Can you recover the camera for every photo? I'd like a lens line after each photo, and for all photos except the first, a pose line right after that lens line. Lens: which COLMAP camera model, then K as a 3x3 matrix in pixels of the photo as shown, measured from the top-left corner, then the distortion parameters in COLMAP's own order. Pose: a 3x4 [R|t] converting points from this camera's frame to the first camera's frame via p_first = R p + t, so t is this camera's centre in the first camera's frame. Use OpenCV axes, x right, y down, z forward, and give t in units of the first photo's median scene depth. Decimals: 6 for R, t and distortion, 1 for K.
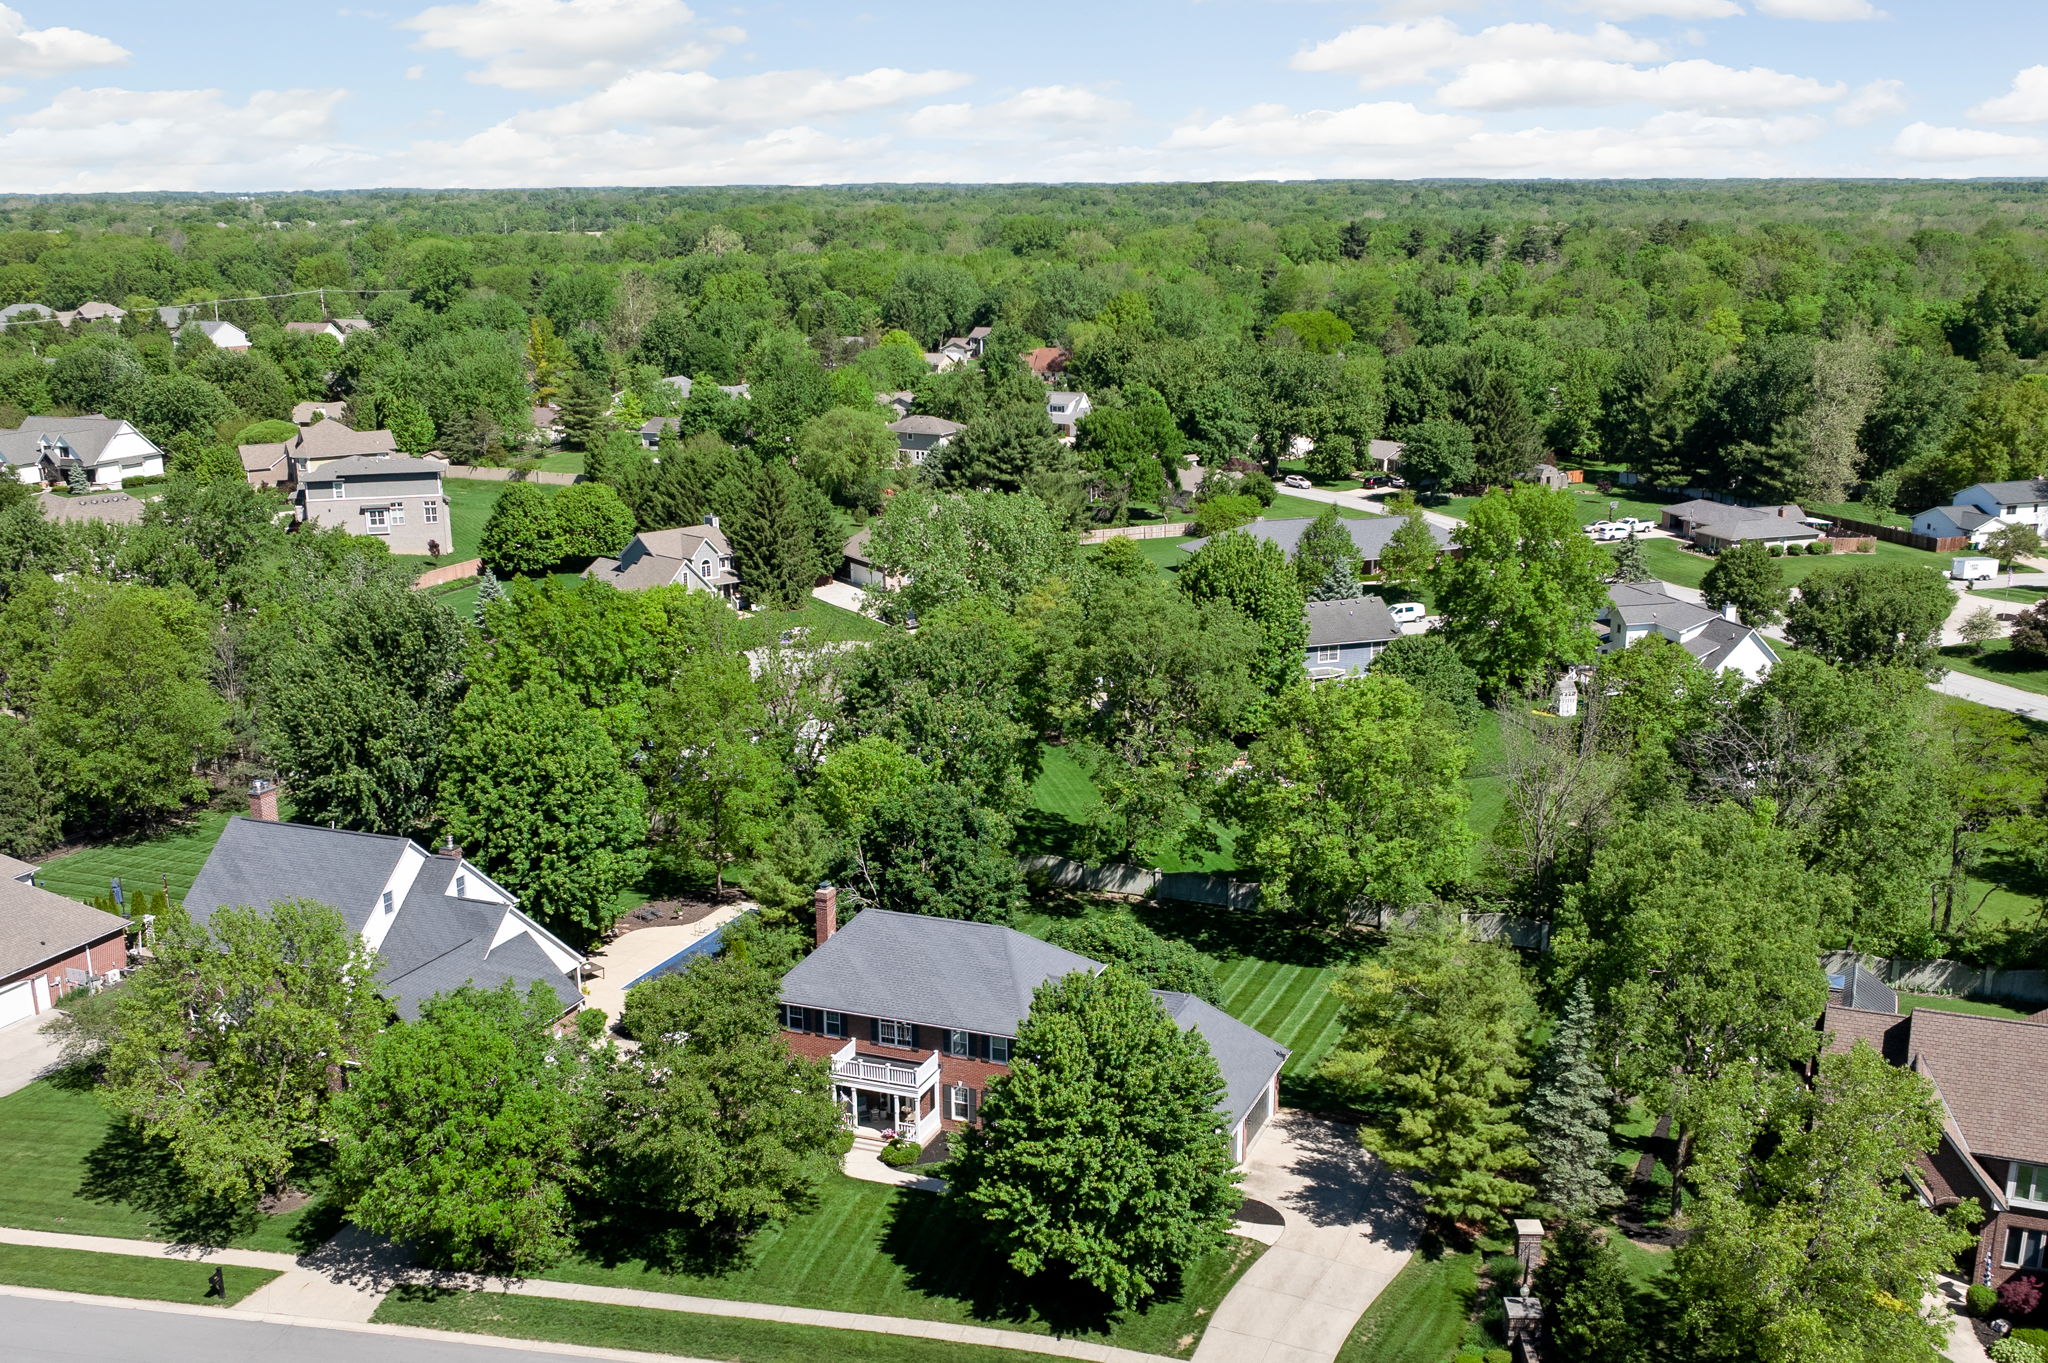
lens RADIAL K [[2134.0, 0, 1024.0], [0, 2134.0, 681.5], [0, 0, 1]] dist [-0.000679, -0.116754]
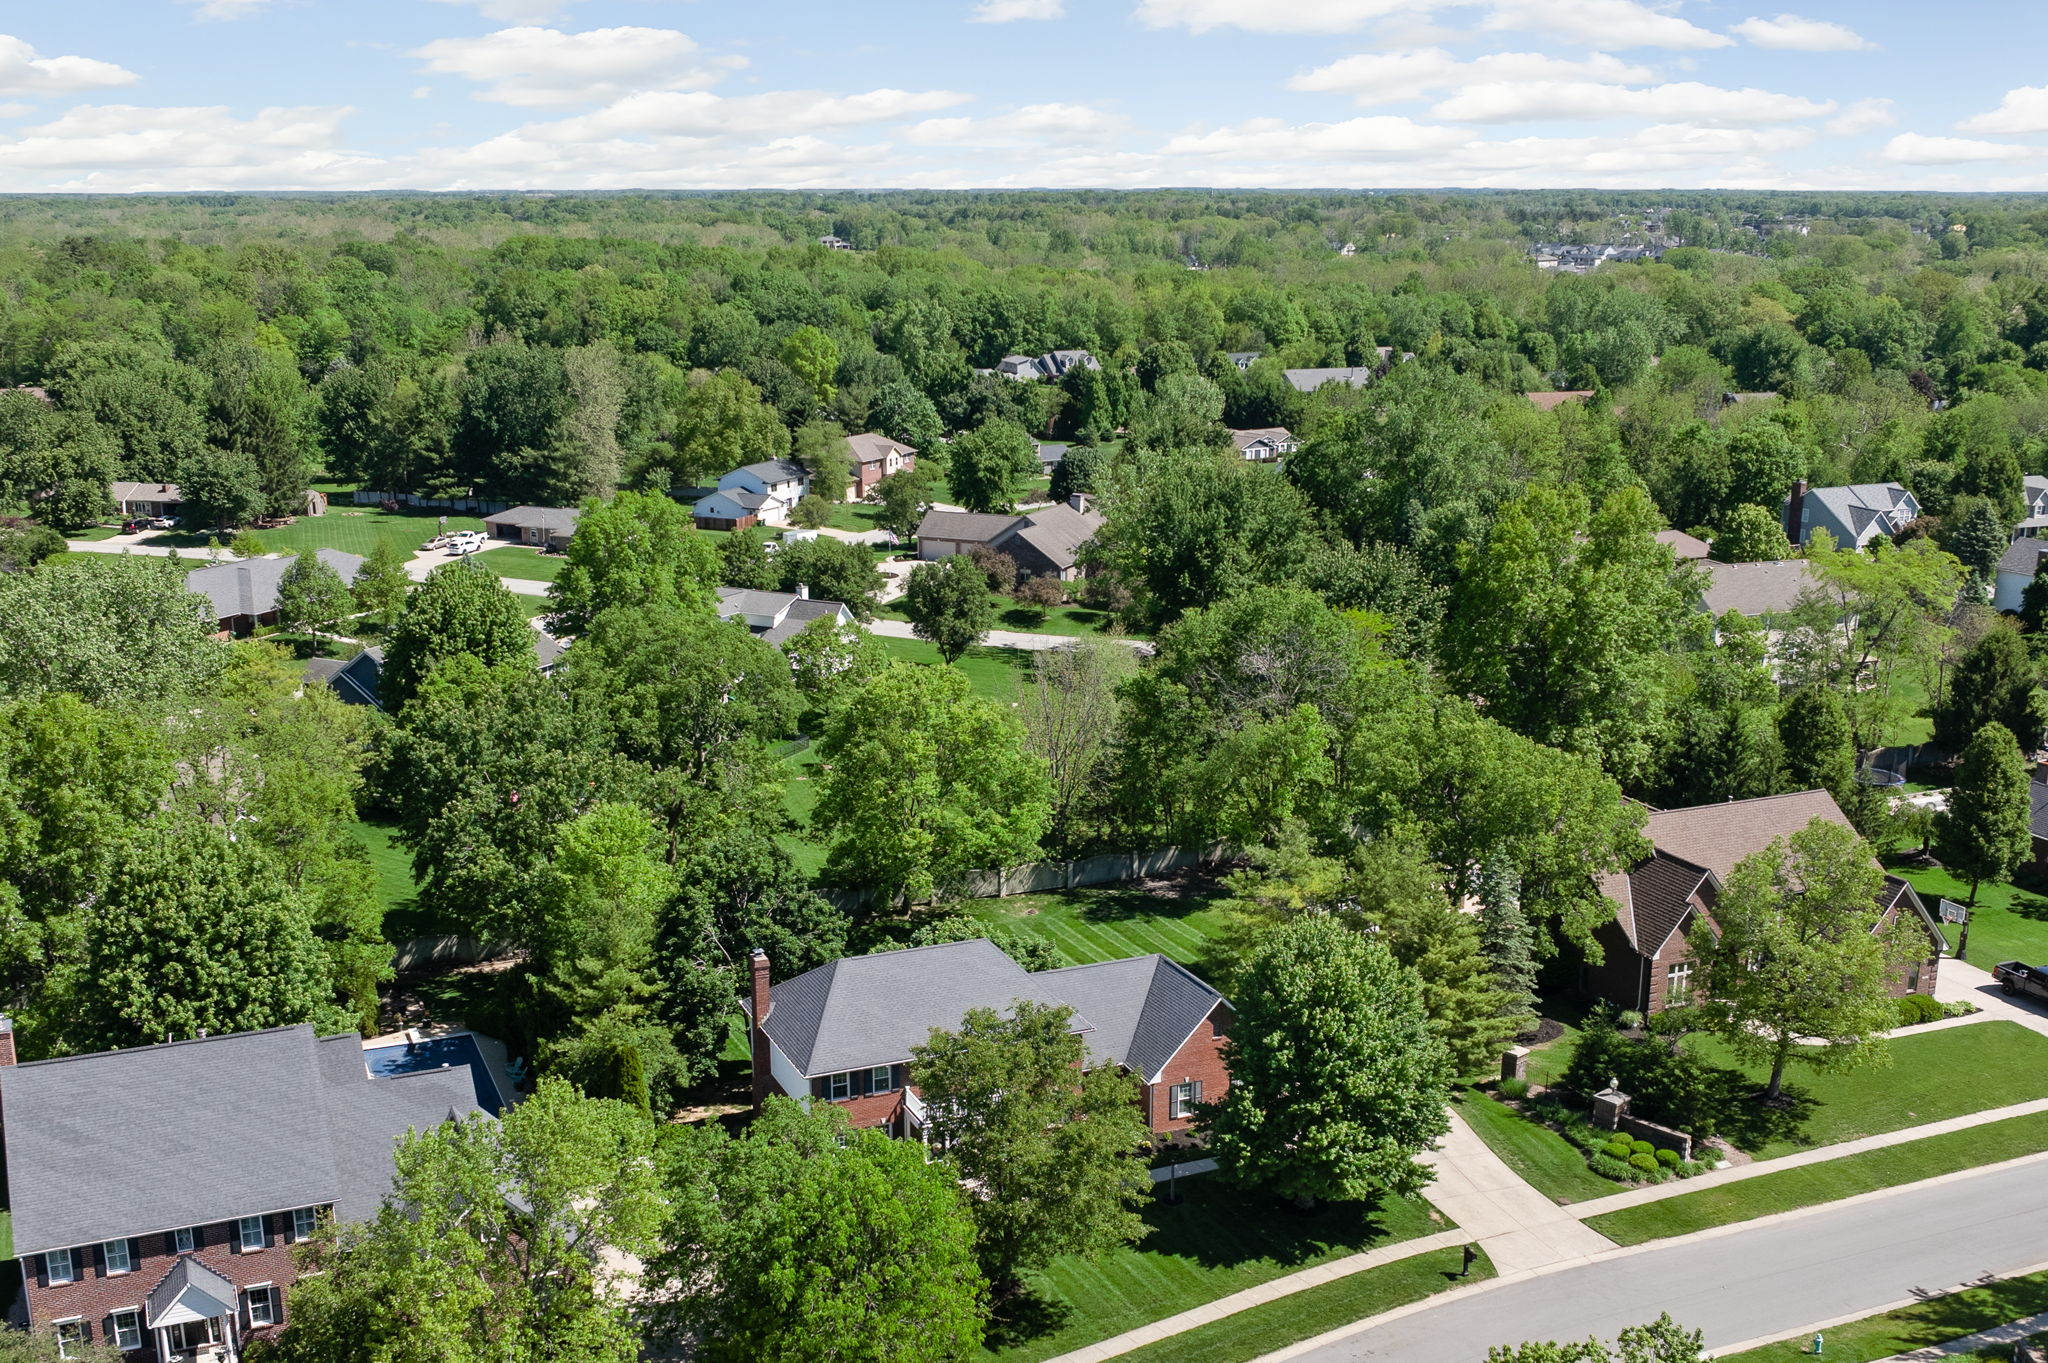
lens RADIAL K [[2165.0, 0, 1082.2], [0, 2165.0, 646.3], [0, 0, 1]] dist [-0.010511, -0.014724]
pose [[0.698104, -0.141065, 0.701963, -0.247595], [0.158863, 0.986480, 0.040252, -0.019551], [-0.698150, 0.083416, 0.711075, 0.088013]]
